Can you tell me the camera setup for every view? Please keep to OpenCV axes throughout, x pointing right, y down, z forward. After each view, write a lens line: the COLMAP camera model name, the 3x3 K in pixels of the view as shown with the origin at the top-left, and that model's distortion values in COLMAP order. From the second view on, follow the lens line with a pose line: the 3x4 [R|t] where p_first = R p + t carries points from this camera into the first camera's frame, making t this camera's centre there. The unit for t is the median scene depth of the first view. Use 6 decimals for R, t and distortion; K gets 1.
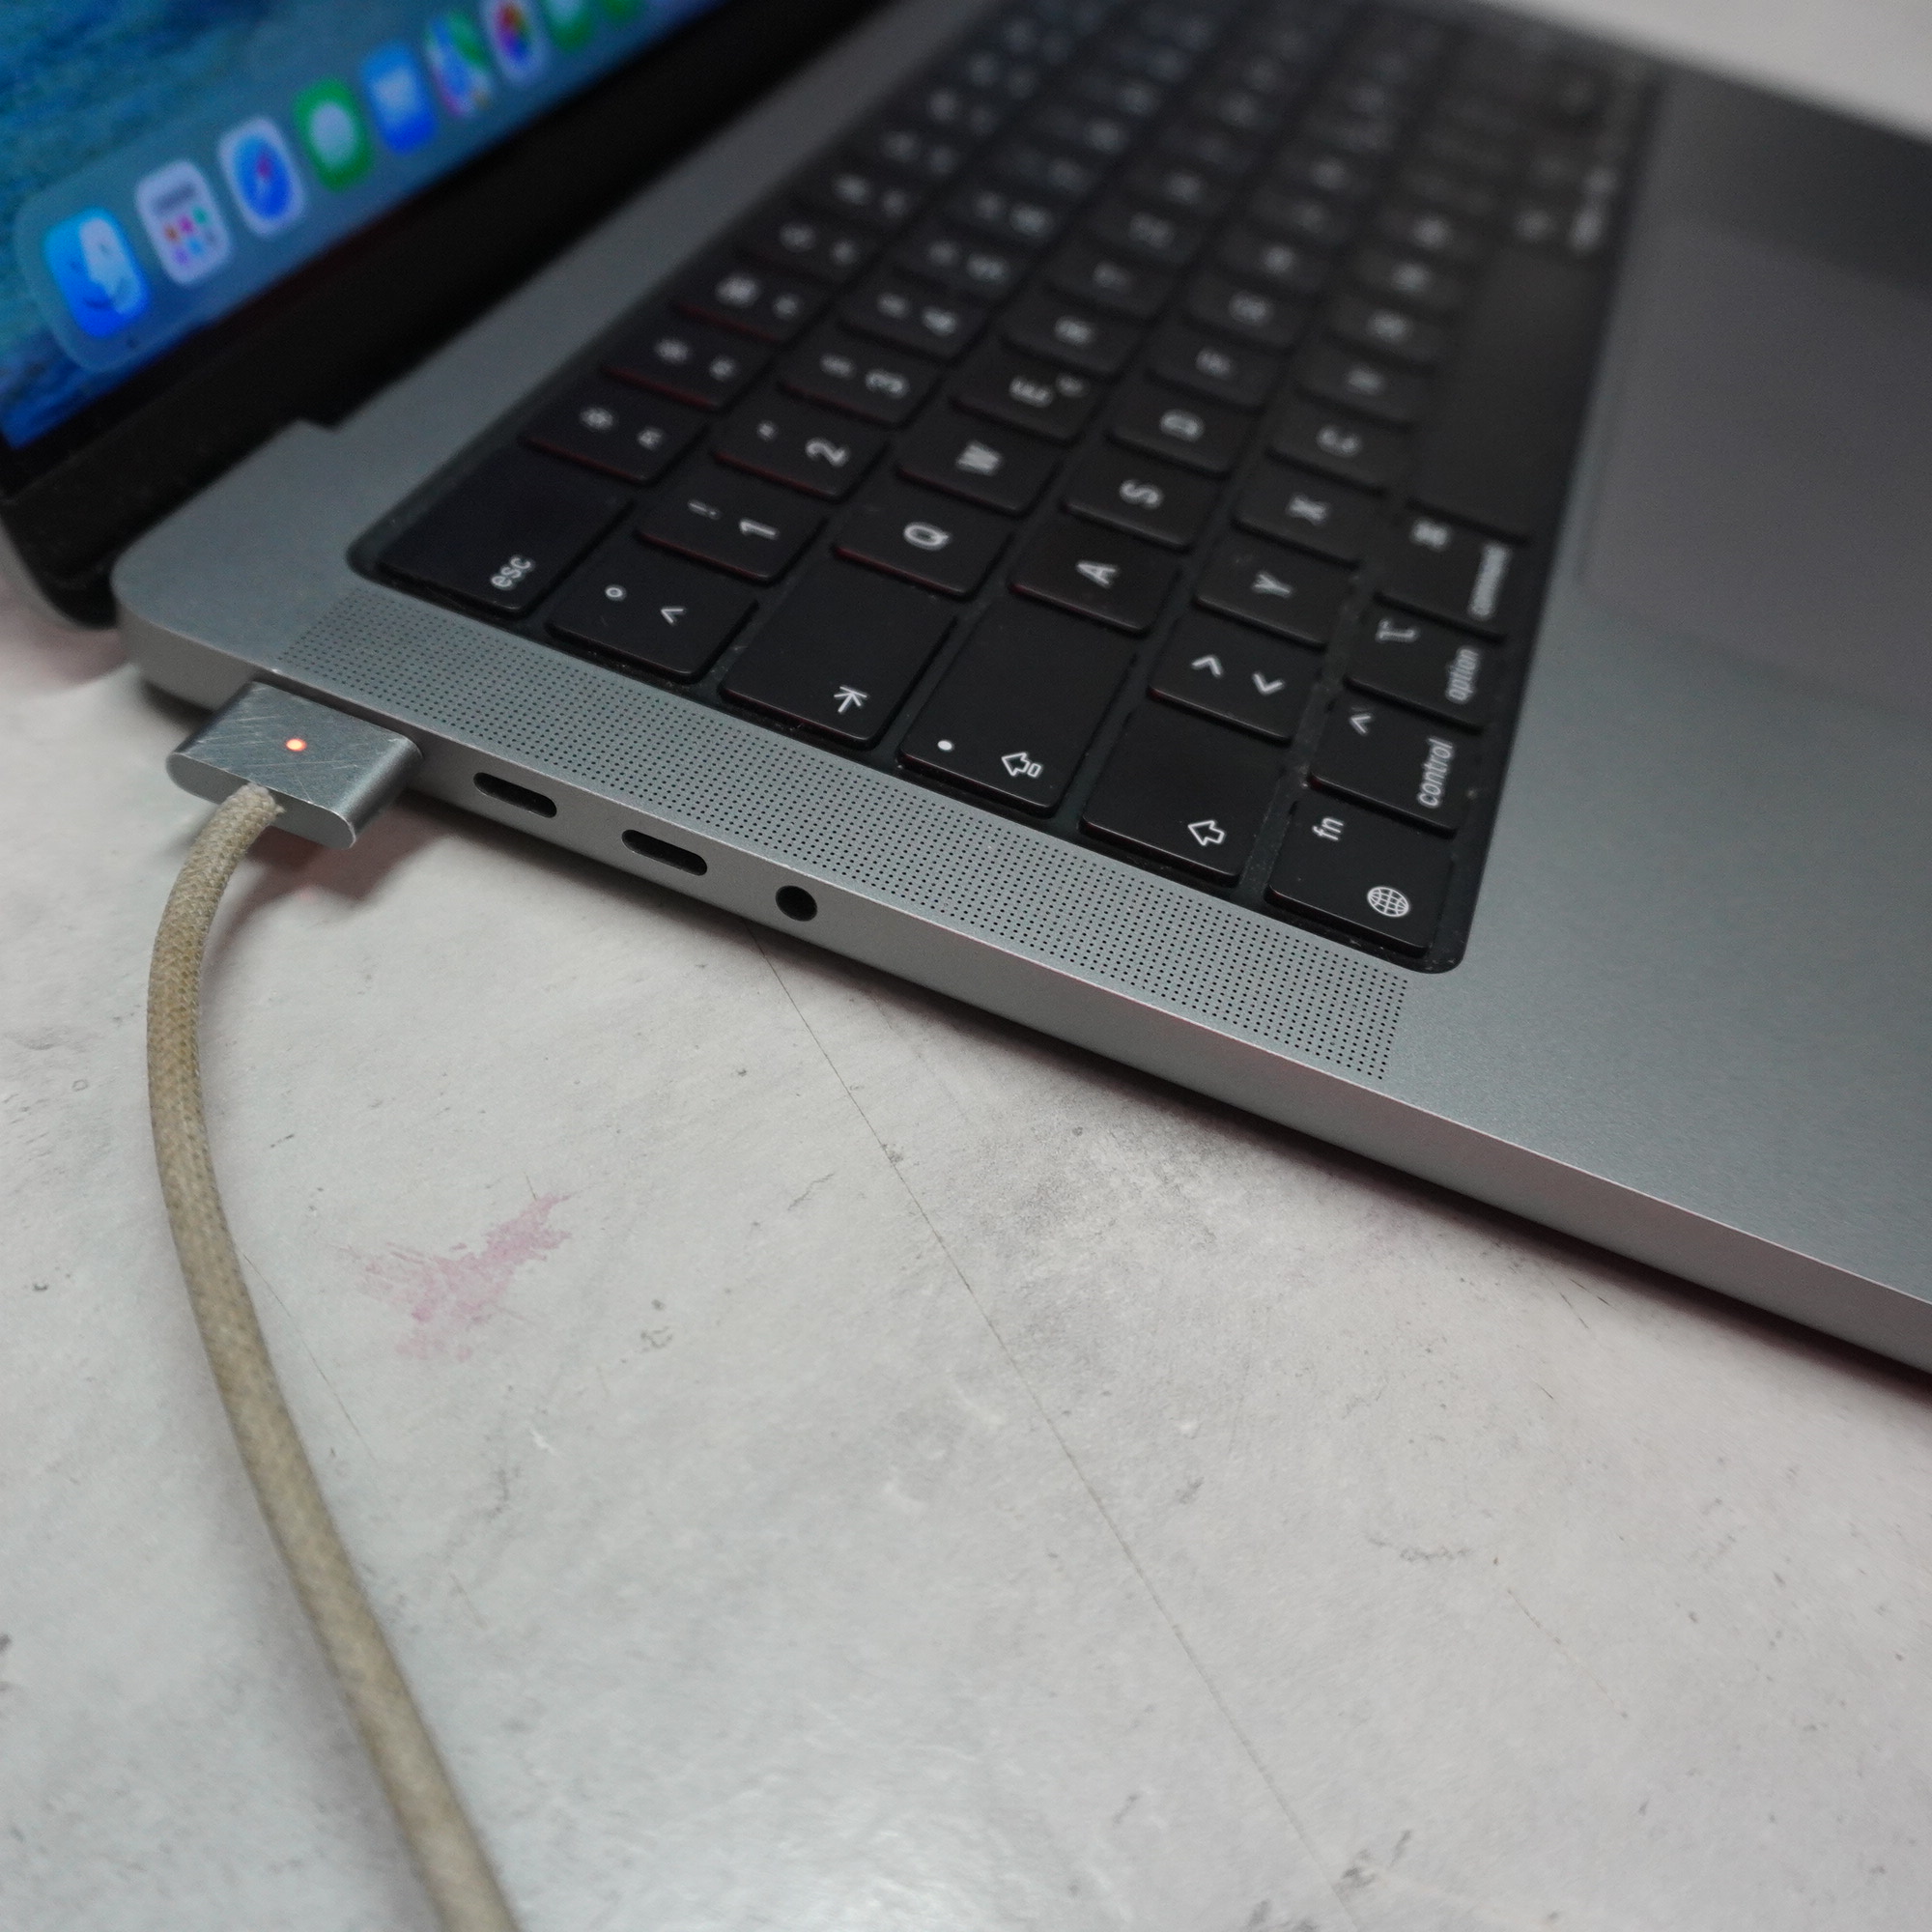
lens RADIAL K [[1947.6, 0, 963.4], [0, 1947.6, 987.1], [0, 0, 1]] dist [-0.035464, 0.000000]
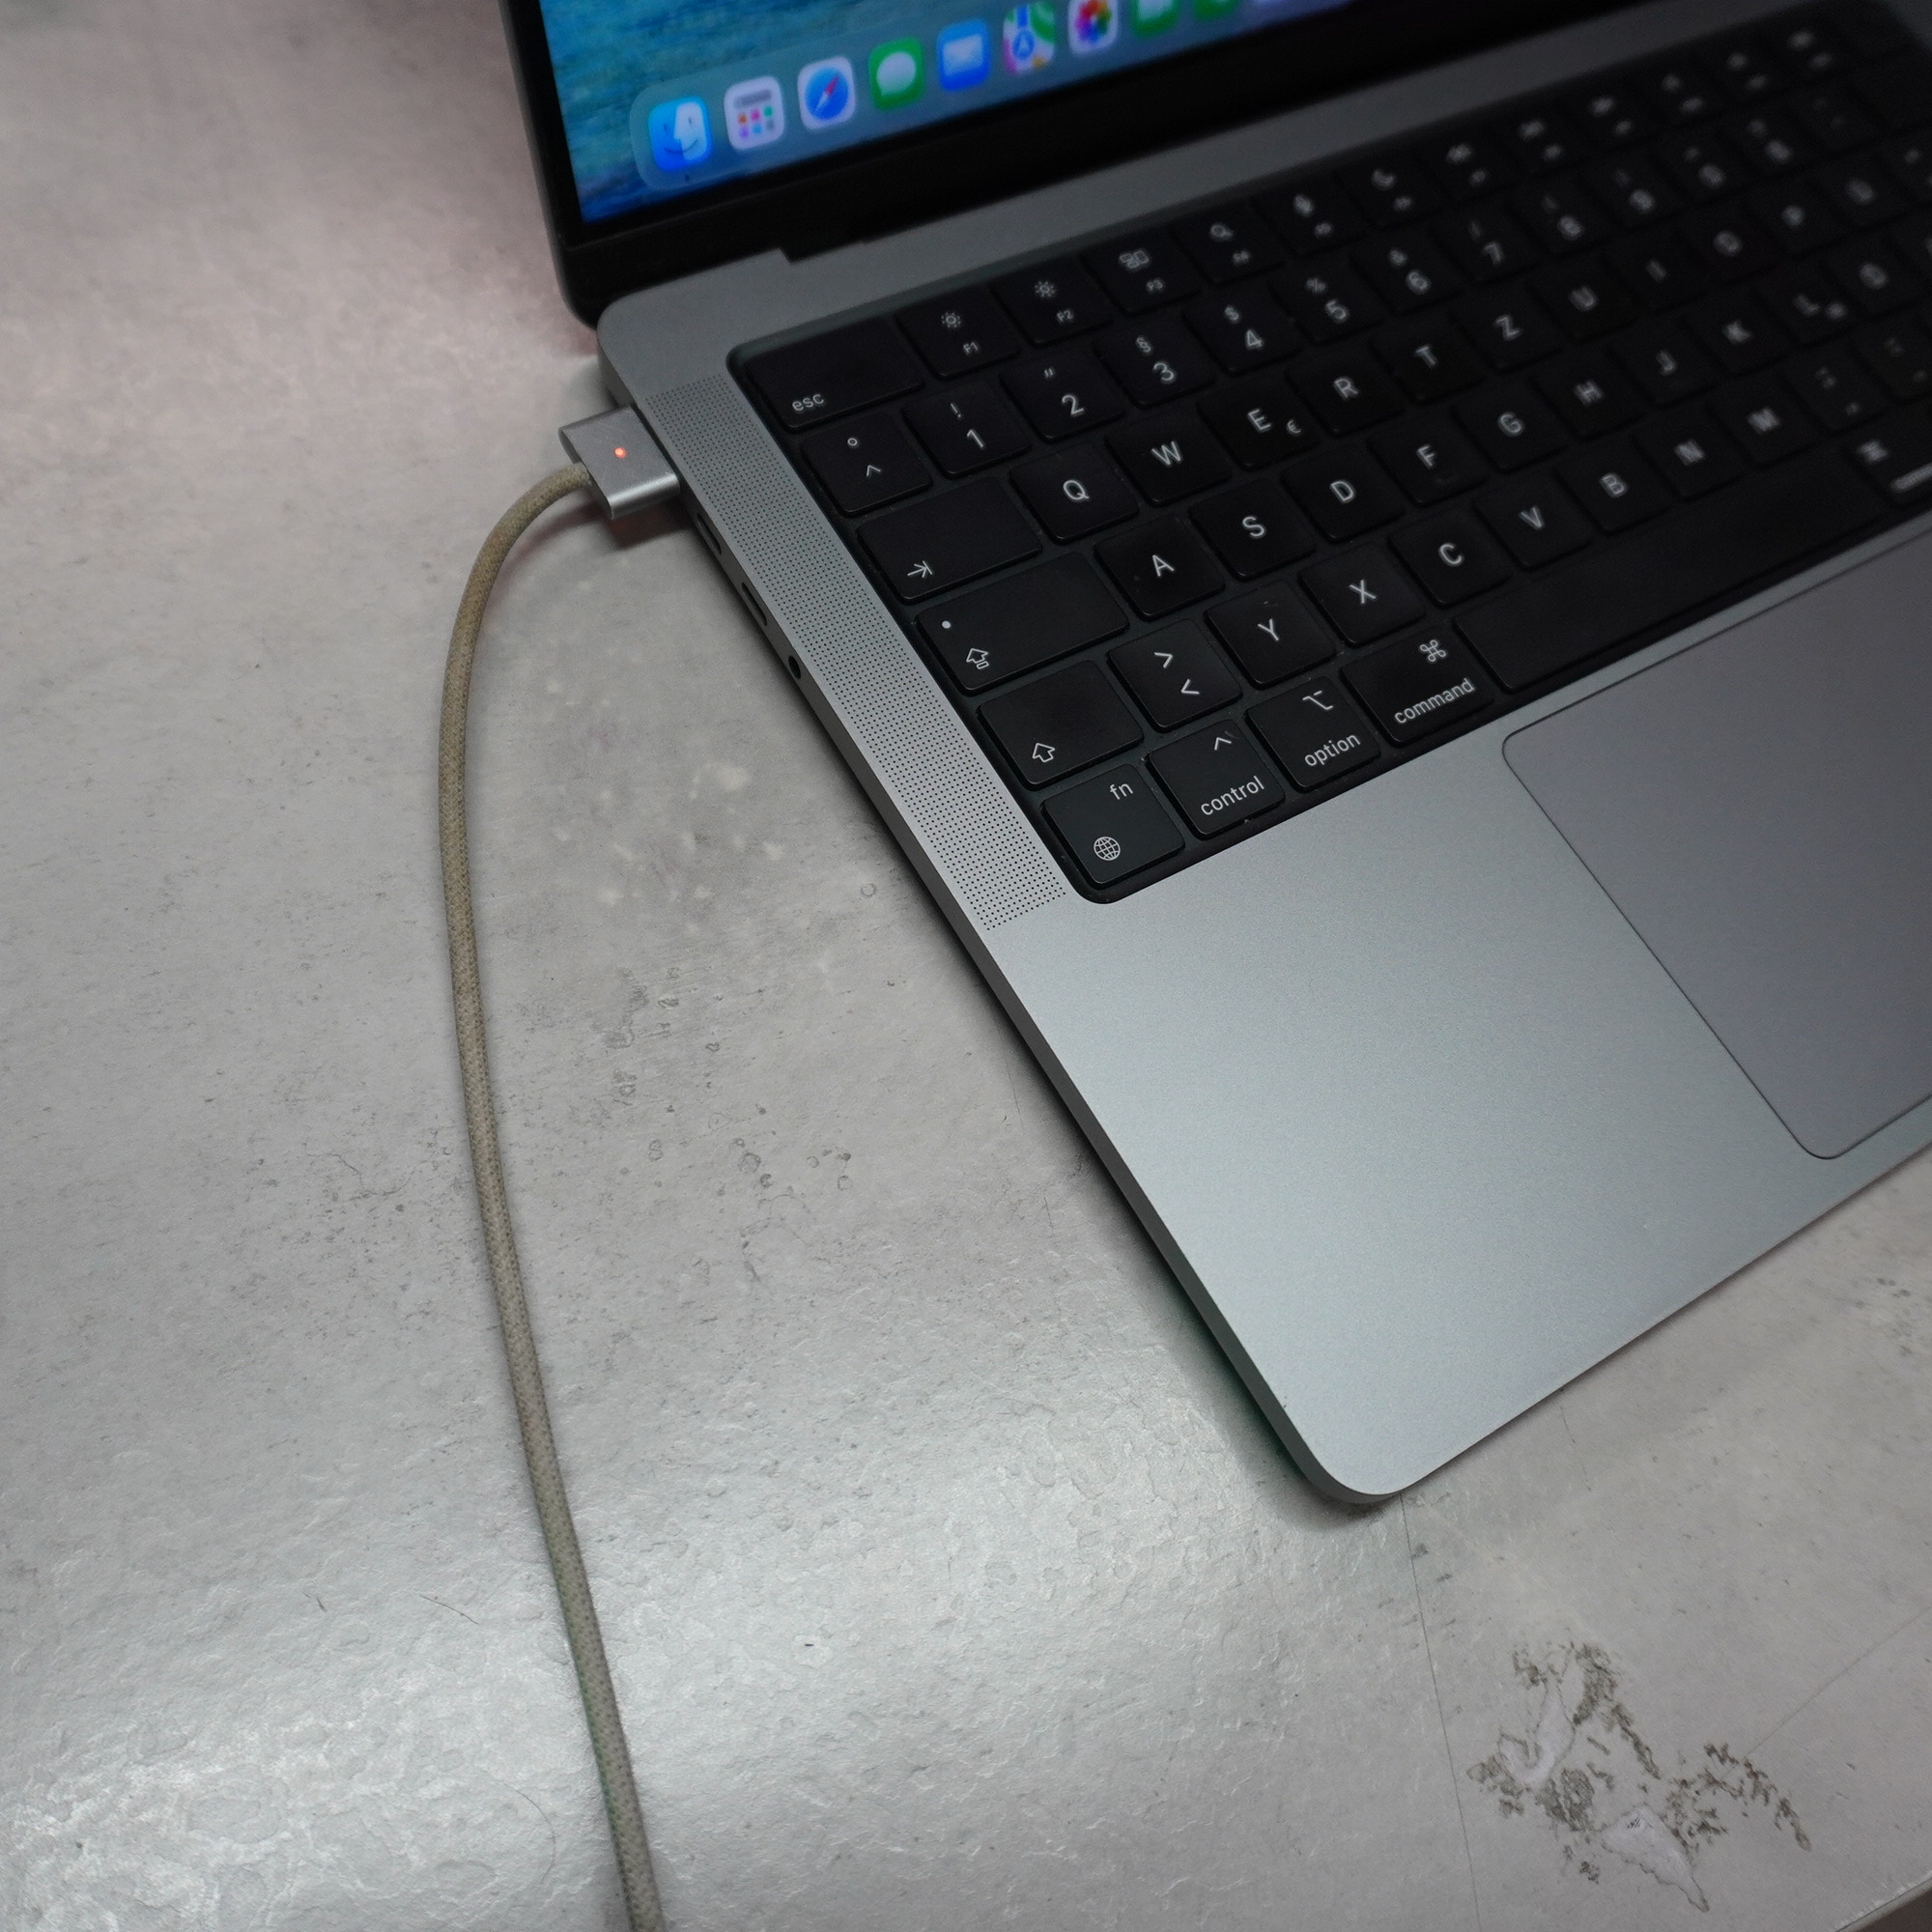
lens RADIAL K [[1947.6, 0, 960.5], [0, 1947.6, 966.4], [0, 0, 1]] dist [-0.035464, 0.000000]
pose [[0.780524, 0.533679, -0.325529, 0.644871], [-0.460880, 0.843087, 0.277118, -0.322774], [0.422341, -0.066267, 0.904011, -0.447529]]
